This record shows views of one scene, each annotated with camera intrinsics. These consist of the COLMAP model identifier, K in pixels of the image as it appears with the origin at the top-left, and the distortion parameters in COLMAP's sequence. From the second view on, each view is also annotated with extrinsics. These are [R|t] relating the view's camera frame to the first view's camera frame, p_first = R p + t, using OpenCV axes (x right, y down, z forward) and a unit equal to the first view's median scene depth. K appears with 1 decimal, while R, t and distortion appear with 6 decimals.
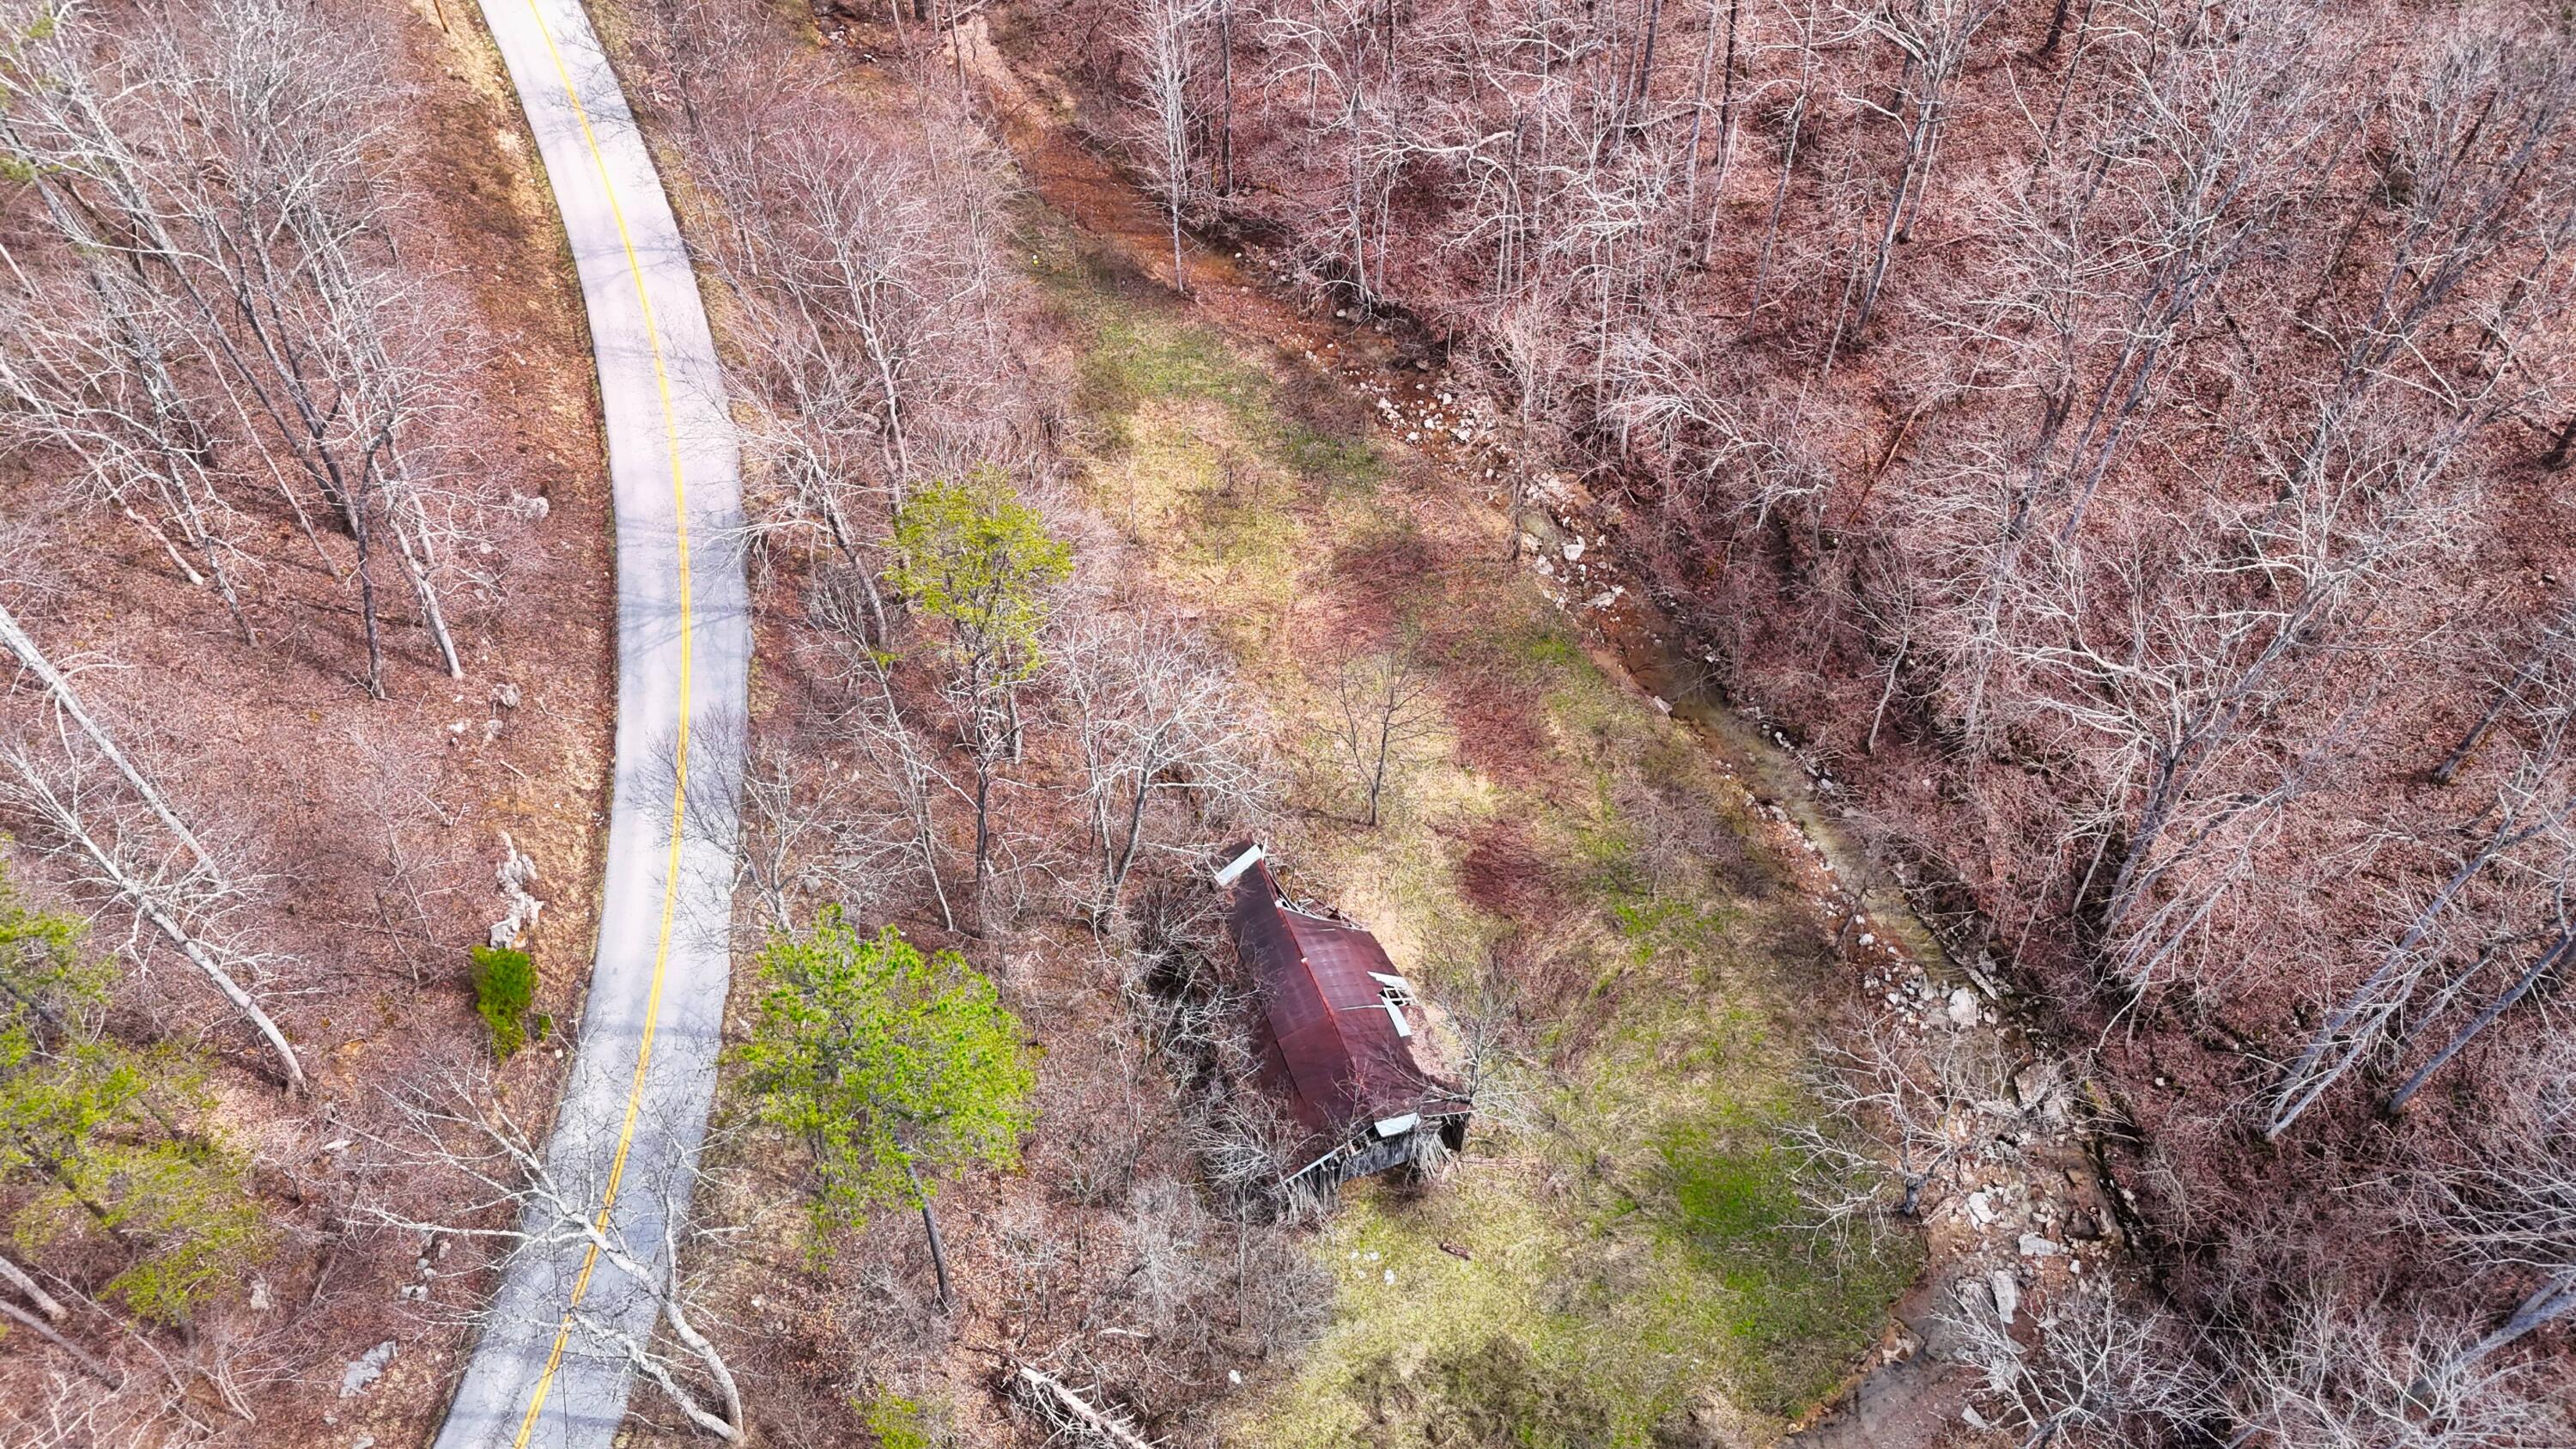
lens RADIAL K [[1902.1, 0, 1275.1], [0, 1902.1, 727.2], [0, 0, 1]] dist [0.067768, -0.057931]
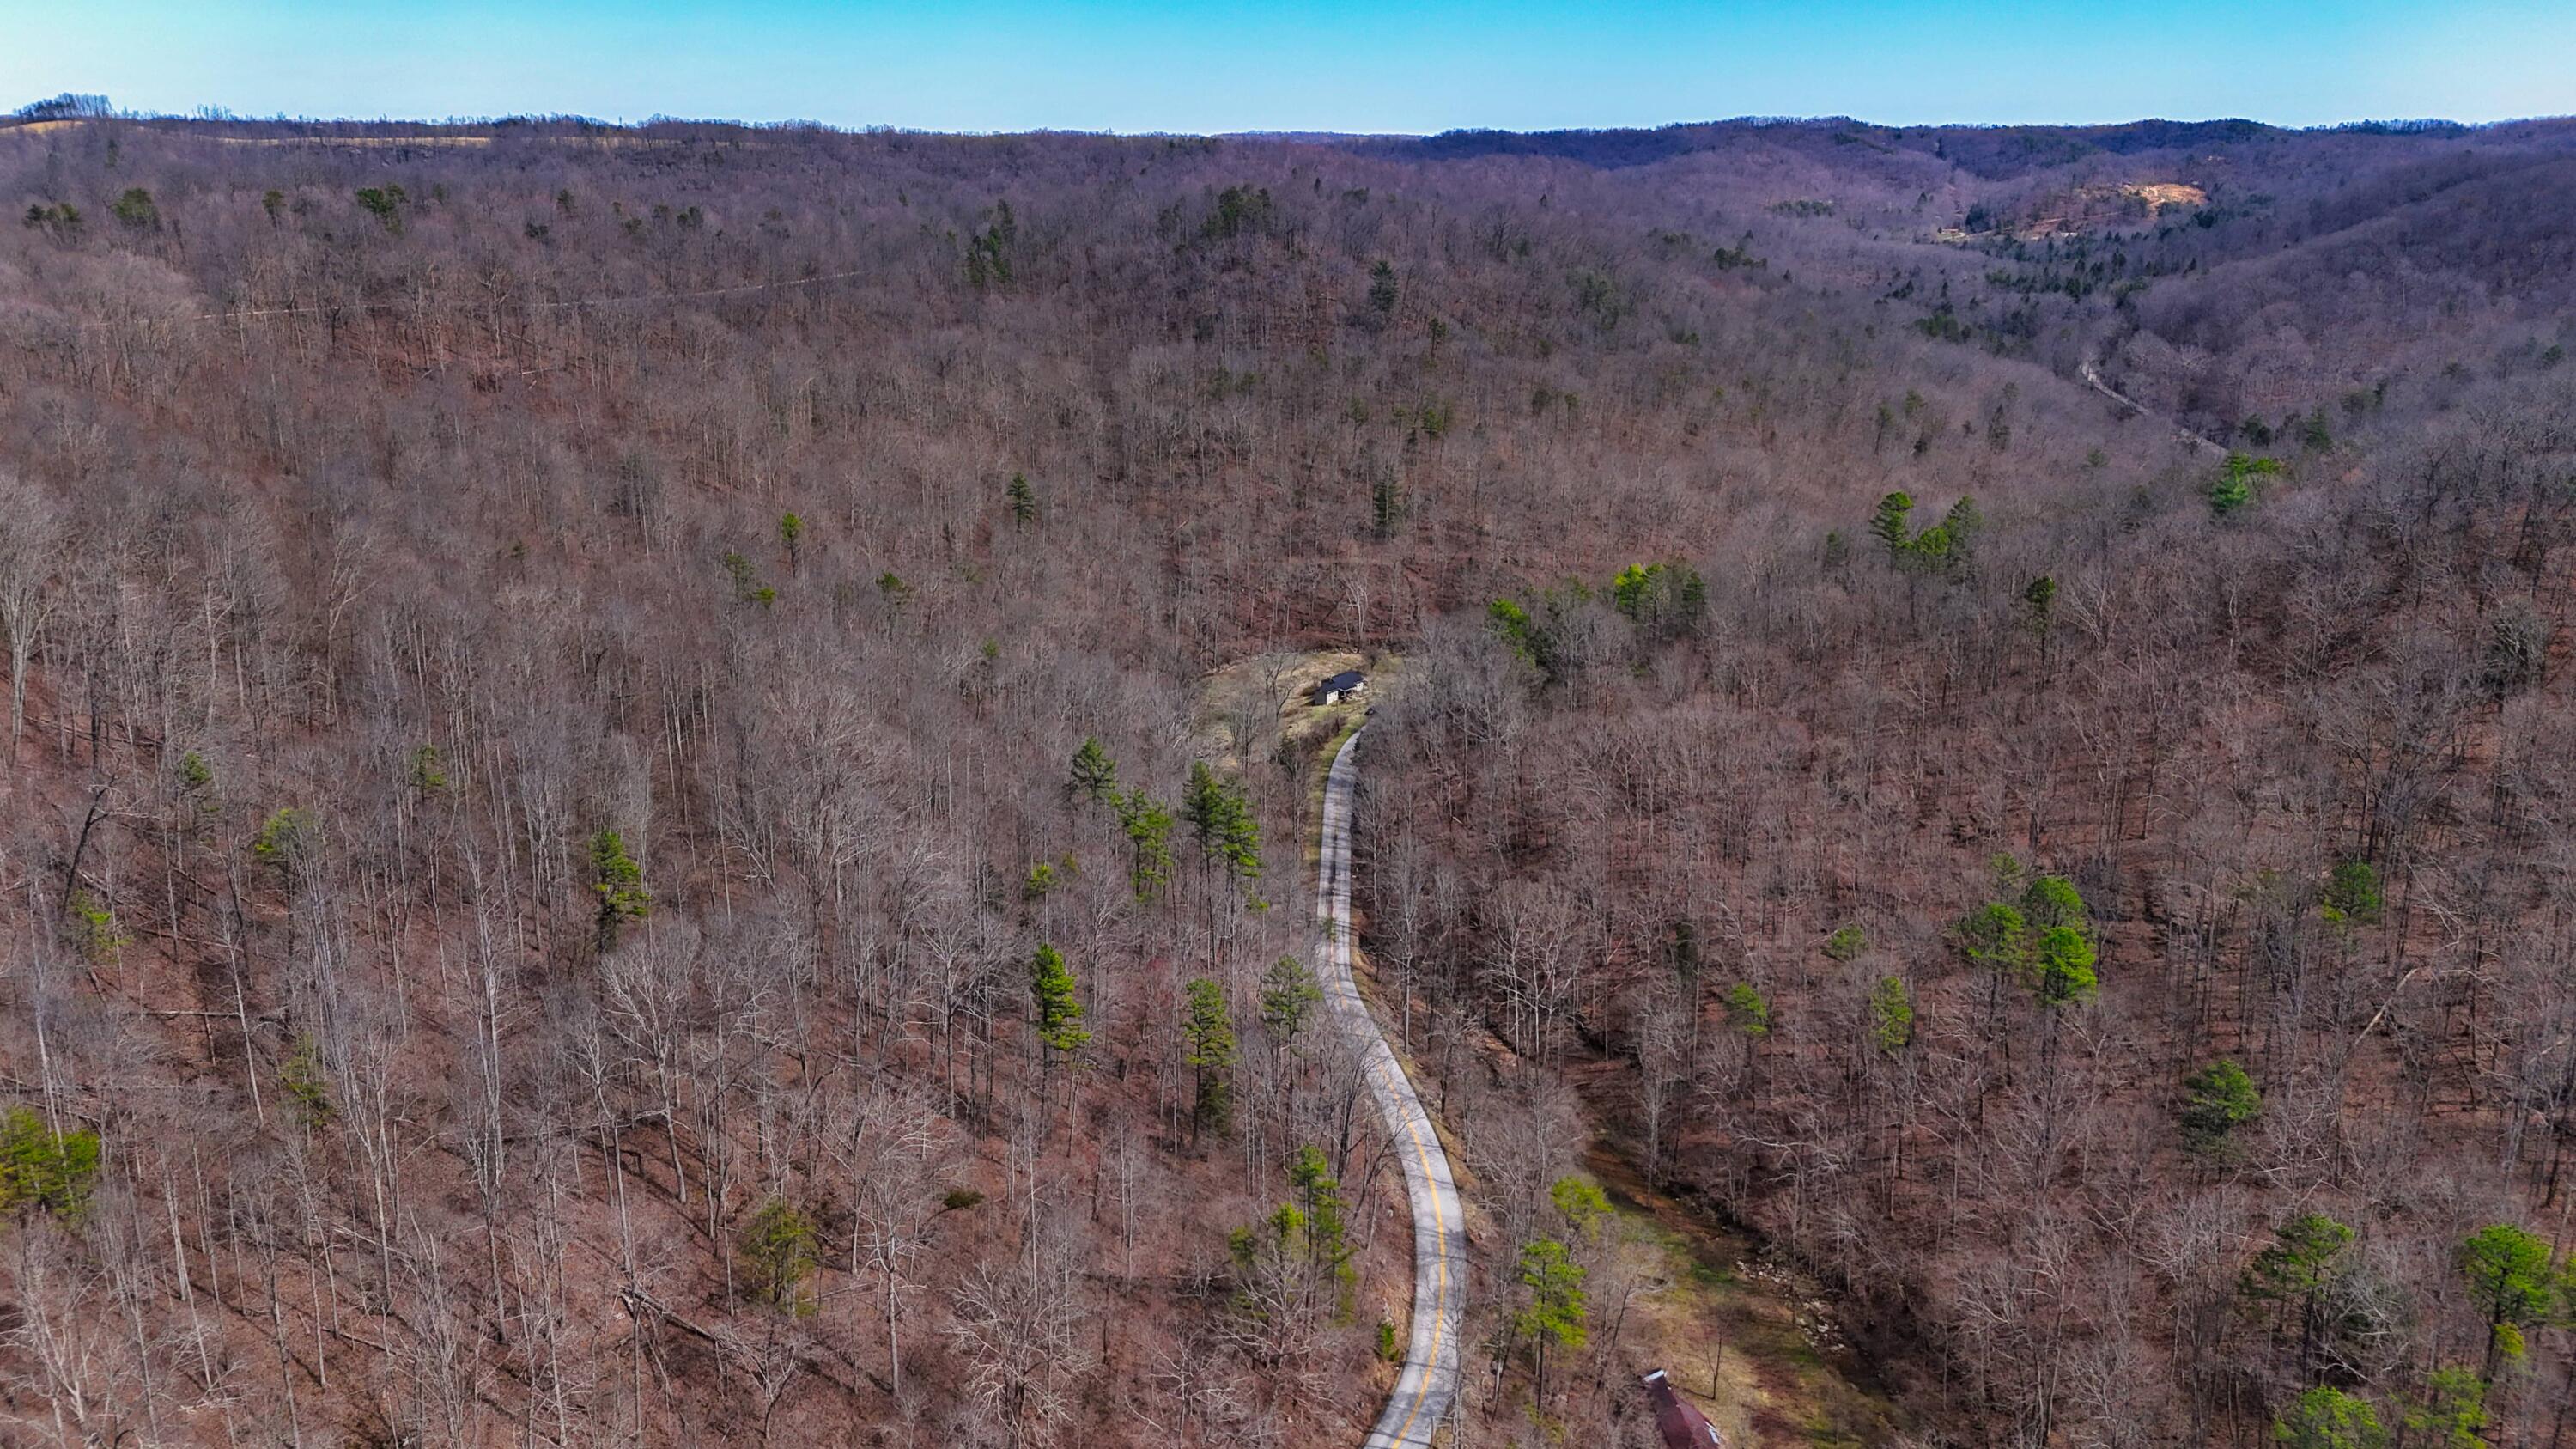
lens RADIAL K [[1902.1, 0, 1302.8], [0, 1902.1, 730.7], [0, 0, 1]] dist [0.067768, -0.057931]
pose [[0.966638, 0.080703, -0.243100, 0.065425], [-0.208890, 0.797636, -0.565810, 0.774922], [0.148243, 0.597715, 0.787884, -1.301553]]
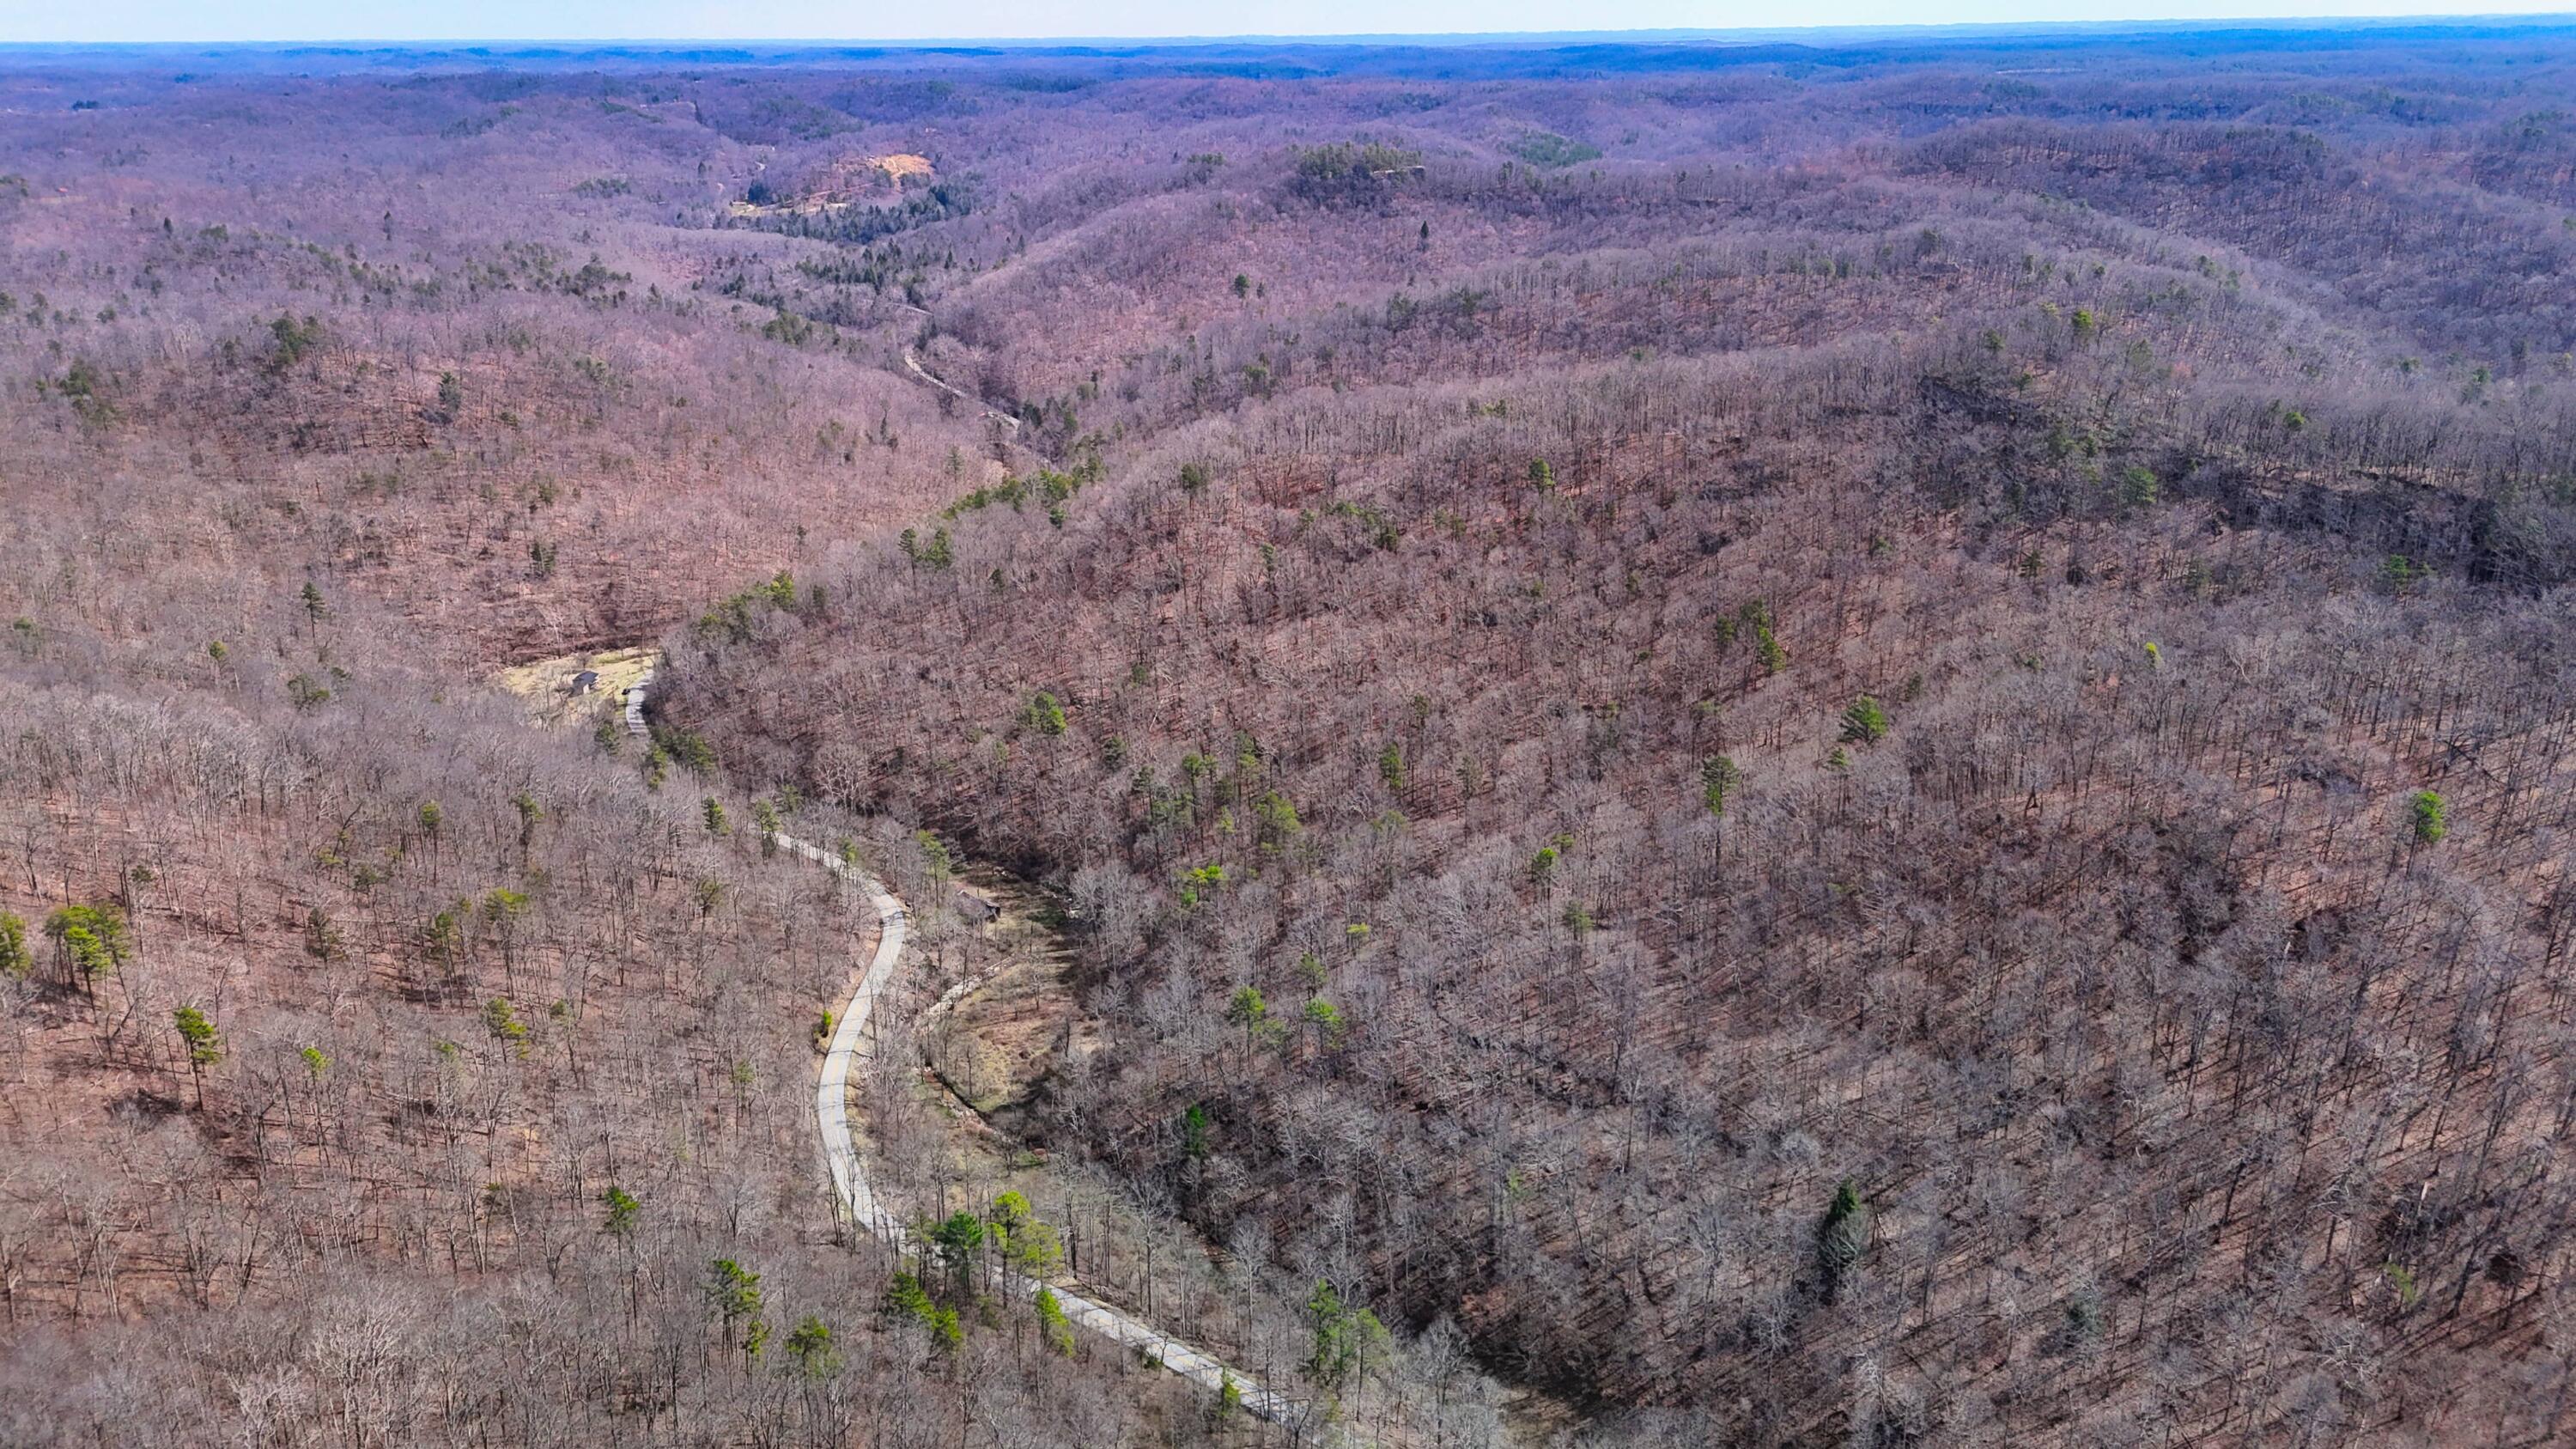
lens RADIAL K [[1902.1, 0, 1279.4], [0, 1902.1, 715.4], [0, 0, 1]] dist [0.067768, -0.057931]
pose [[0.938663, -0.127009, 0.320594, -1.275714], [0.283651, 0.813072, -0.508386, 3.695718], [-0.196096, 0.568140, 0.799227, -5.531090]]
